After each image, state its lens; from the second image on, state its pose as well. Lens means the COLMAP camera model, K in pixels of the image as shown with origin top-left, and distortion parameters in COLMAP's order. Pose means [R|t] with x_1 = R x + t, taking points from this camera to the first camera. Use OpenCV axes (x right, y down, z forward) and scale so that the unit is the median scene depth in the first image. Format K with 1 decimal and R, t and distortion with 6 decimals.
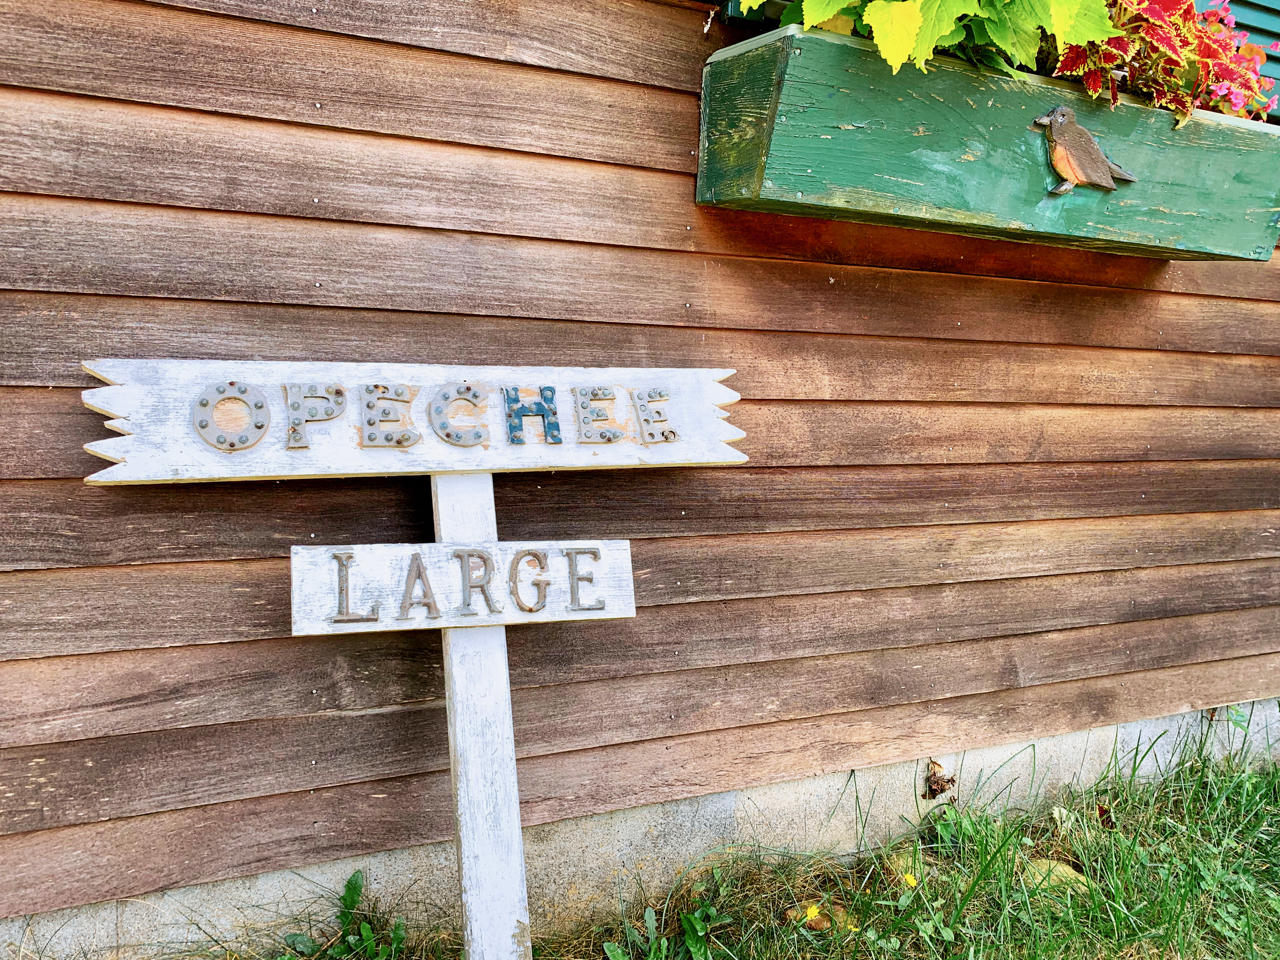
lens RADIAL K [[961.5, 0, 638.5], [0, 961.5, 478.3], [0, 0, 1]] dist [0.003898, -0.010670]
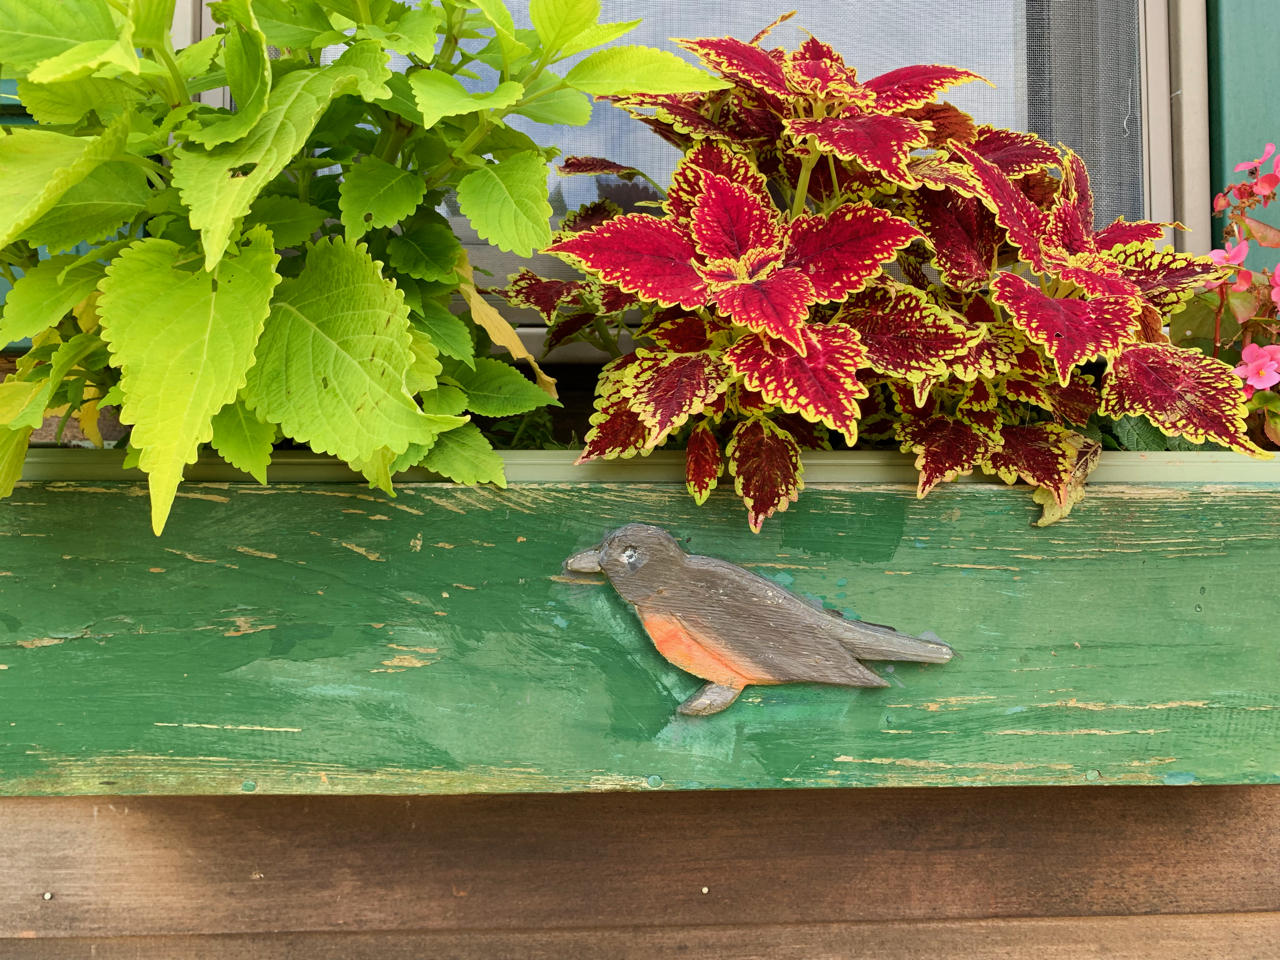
lens RADIAL K [[961.5, 0, 642.3], [0, 961.5, 481.8], [0, 0, 1]] dist [0.003898, -0.010670]
pose [[0.923794, -0.053333, -0.379157, 0.578349], [-0.008719, 0.987065, -0.160086, -0.329887], [0.382791, 0.151192, 0.911379, 0.615006]]
